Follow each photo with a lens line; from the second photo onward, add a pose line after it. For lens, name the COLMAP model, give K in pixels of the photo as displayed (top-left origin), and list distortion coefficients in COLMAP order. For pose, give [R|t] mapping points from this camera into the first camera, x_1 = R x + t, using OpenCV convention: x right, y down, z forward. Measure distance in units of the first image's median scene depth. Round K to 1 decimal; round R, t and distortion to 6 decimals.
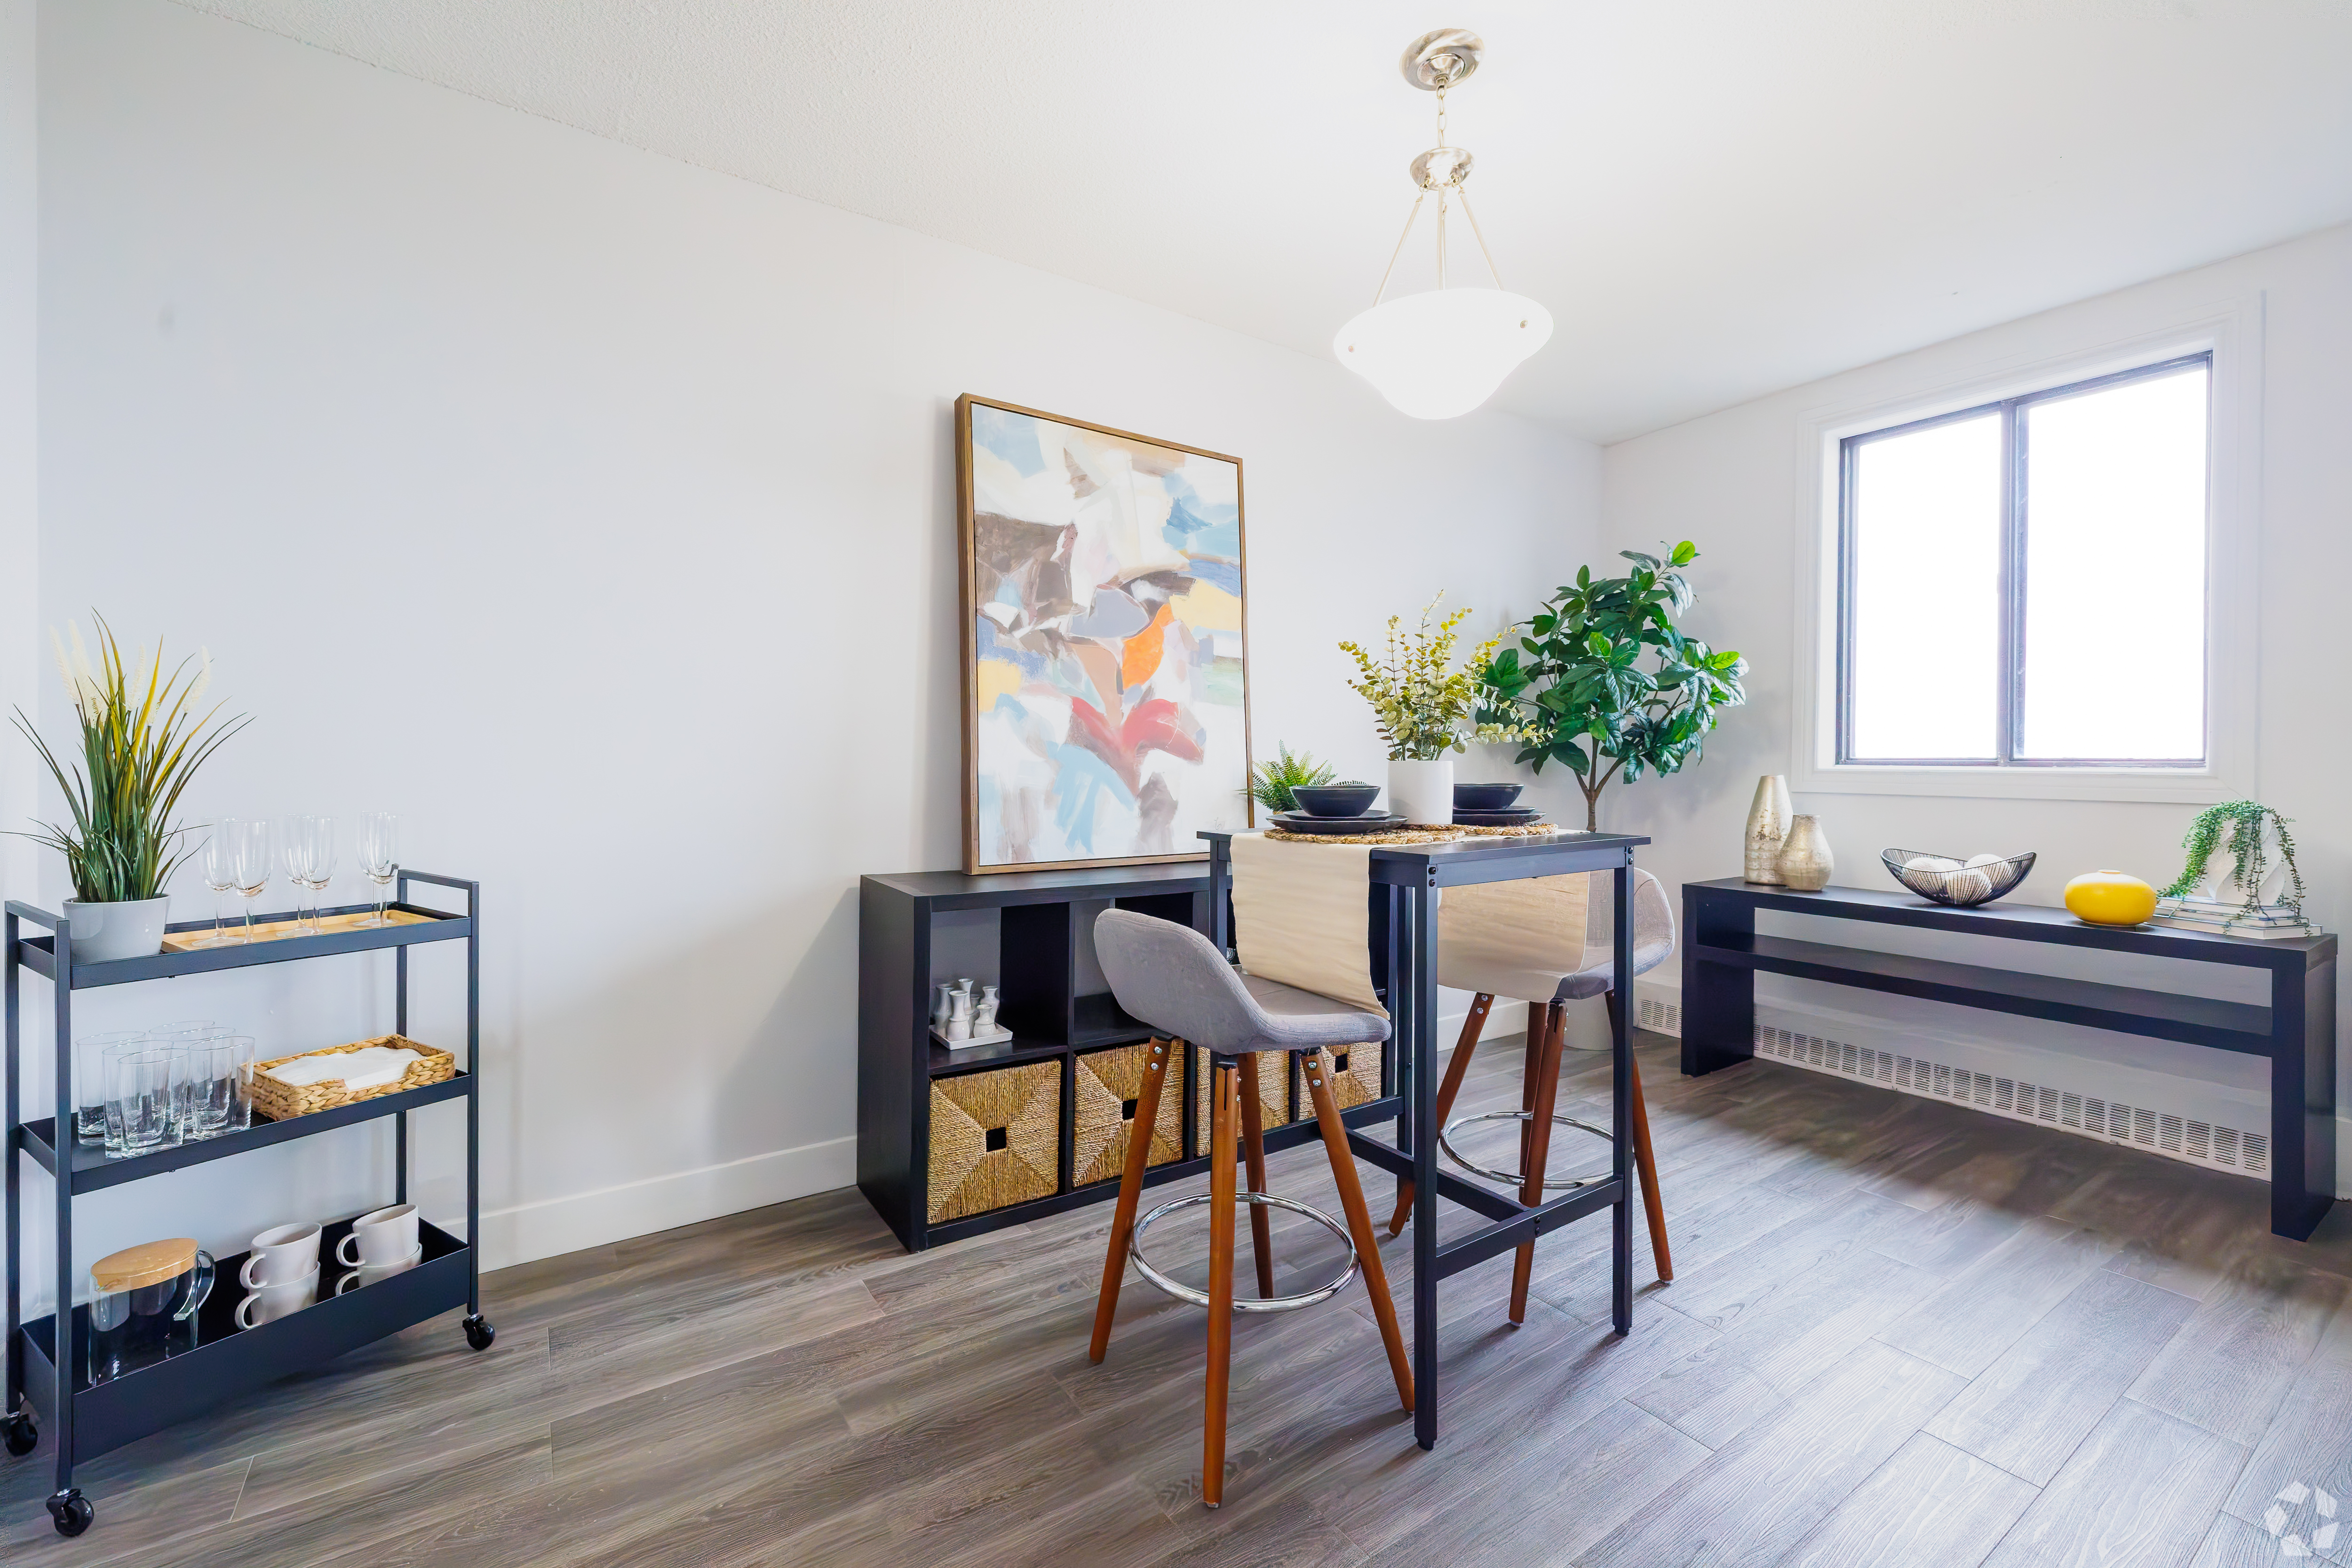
lens RADIAL K [[1006.5, 0, 1165.8], [0, 1006.5, 768.5], [0, 0, 1]] dist [0.001178, -0.000738]
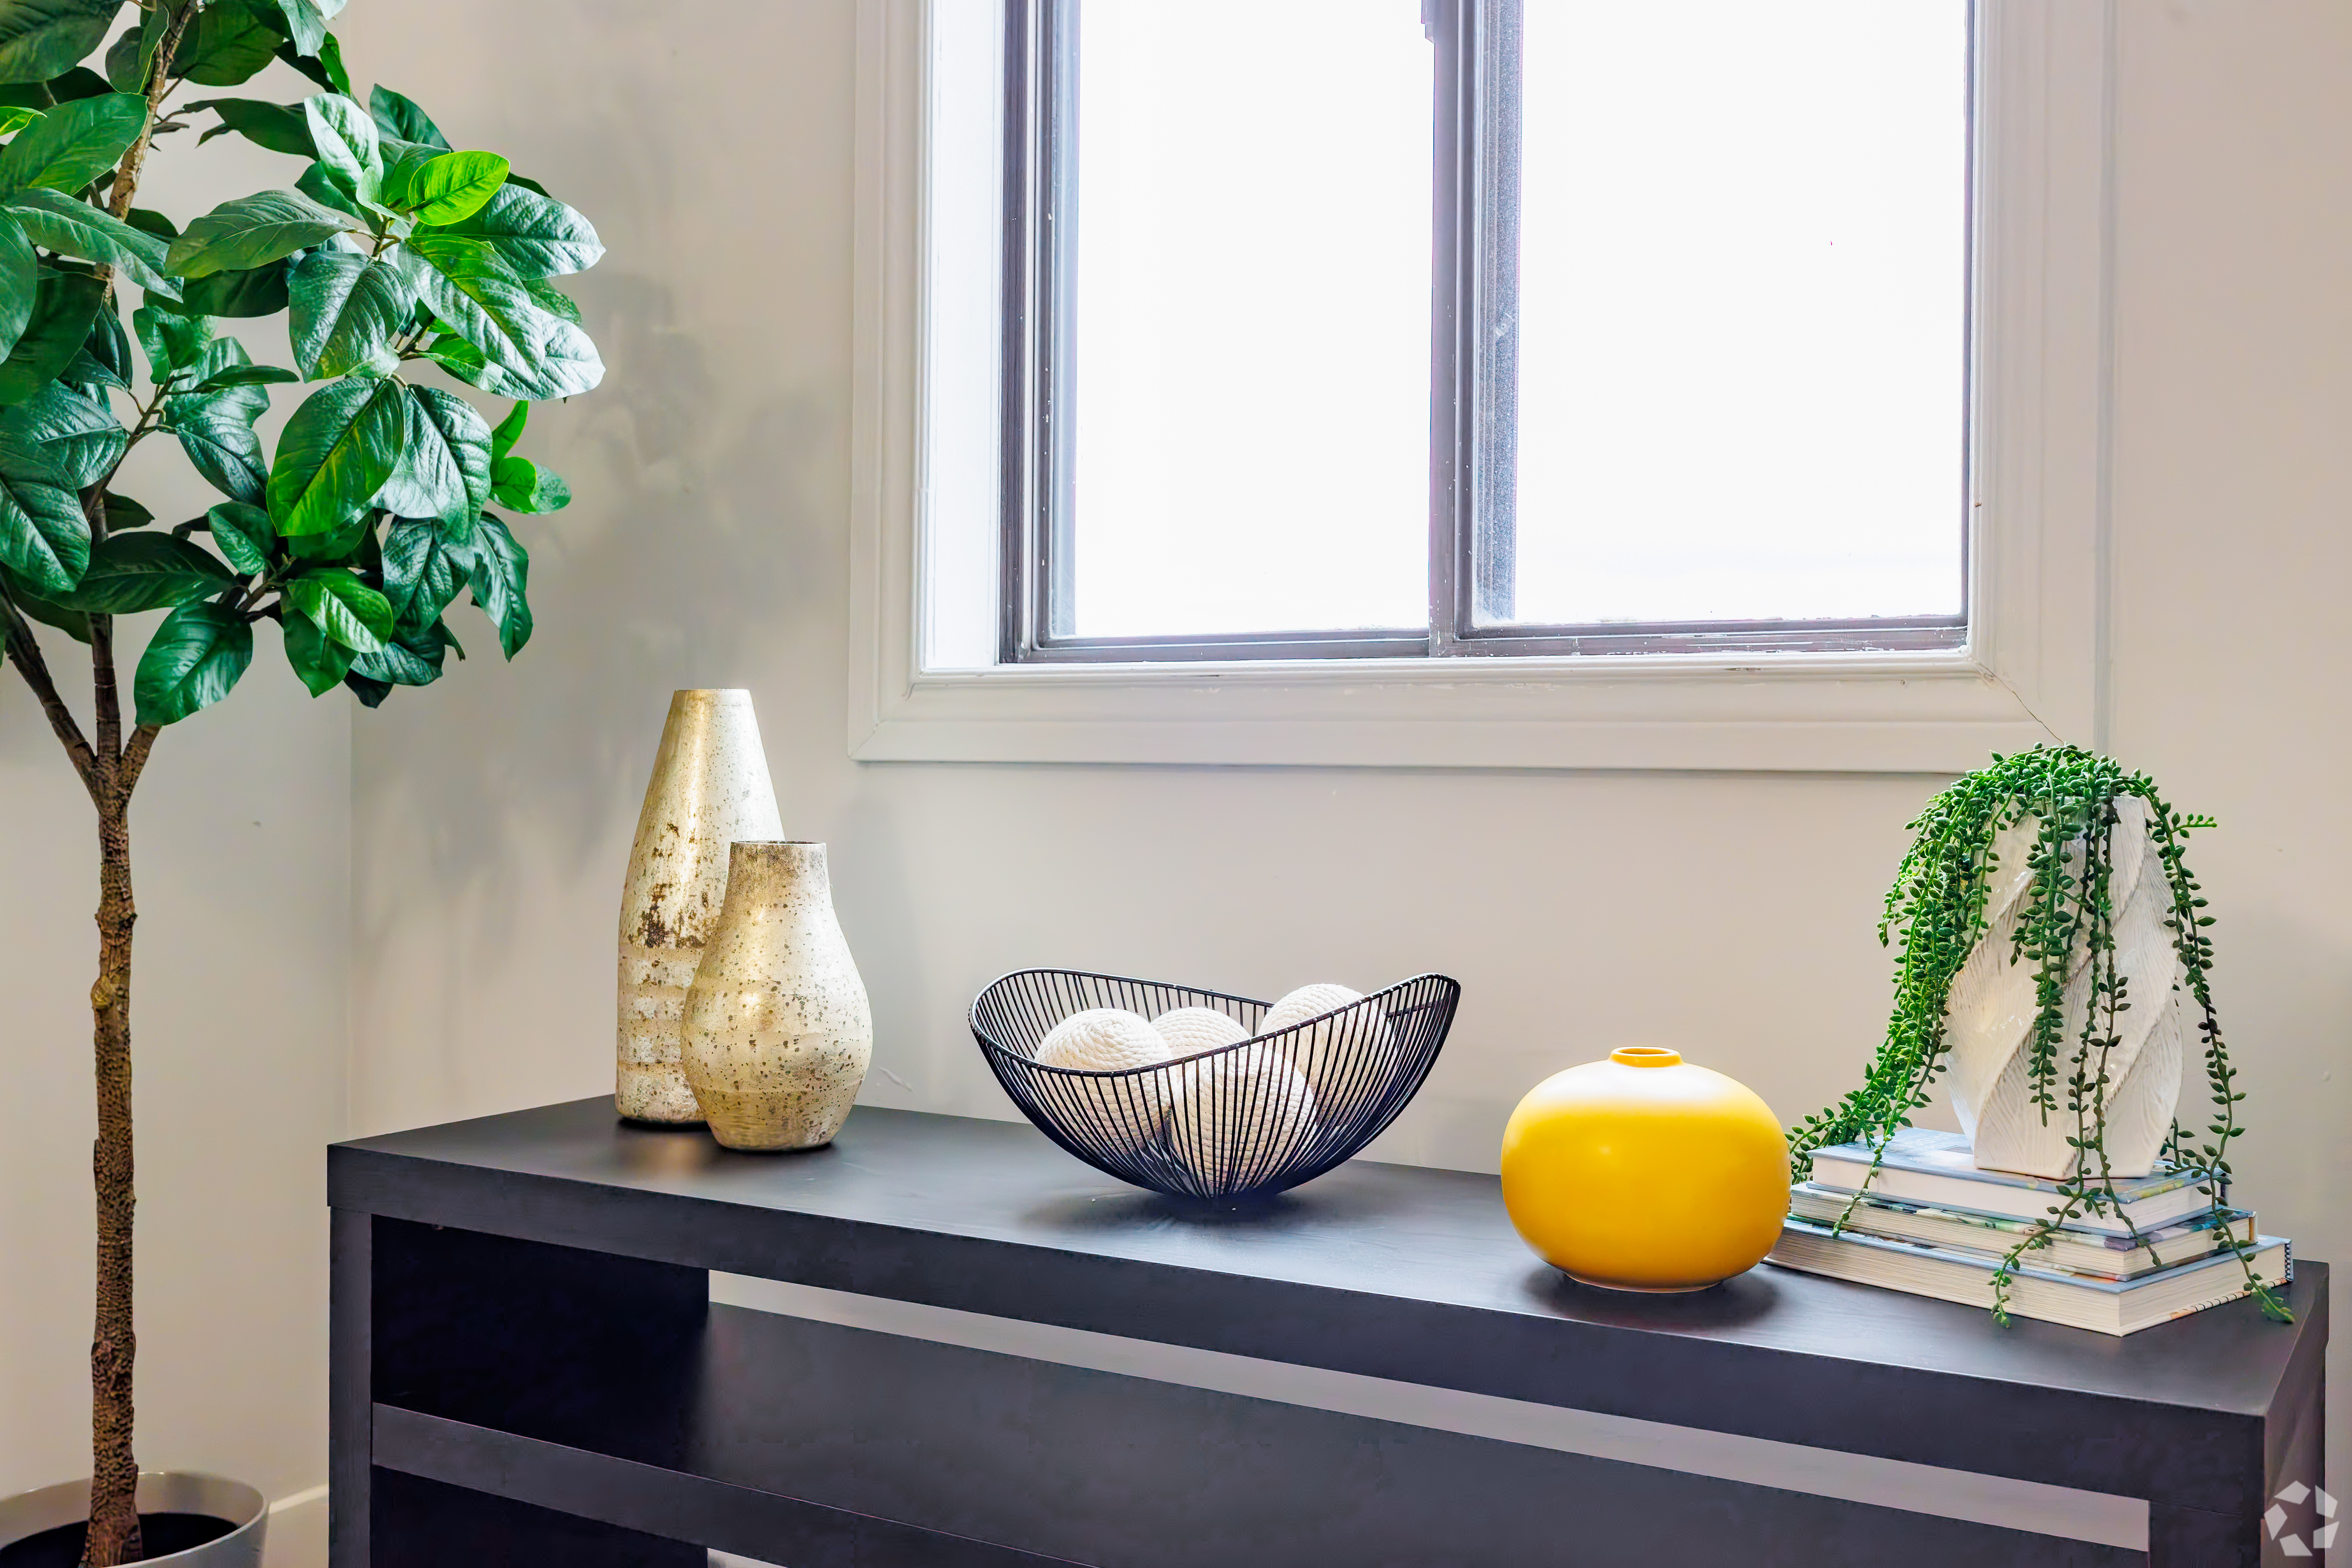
lens RADIAL K [[2333.2, 0, 1186.7], [0, 2333.2, 783.5], [0, 0, 1]] dist [-0.006303, 0.000000]
pose [[0.899144, -0.006752, 0.437600, 0.613668], [0.002861, 0.999950, 0.009551, 0.033868], [-0.437643, -0.007335, 0.899119, 0.566992]]
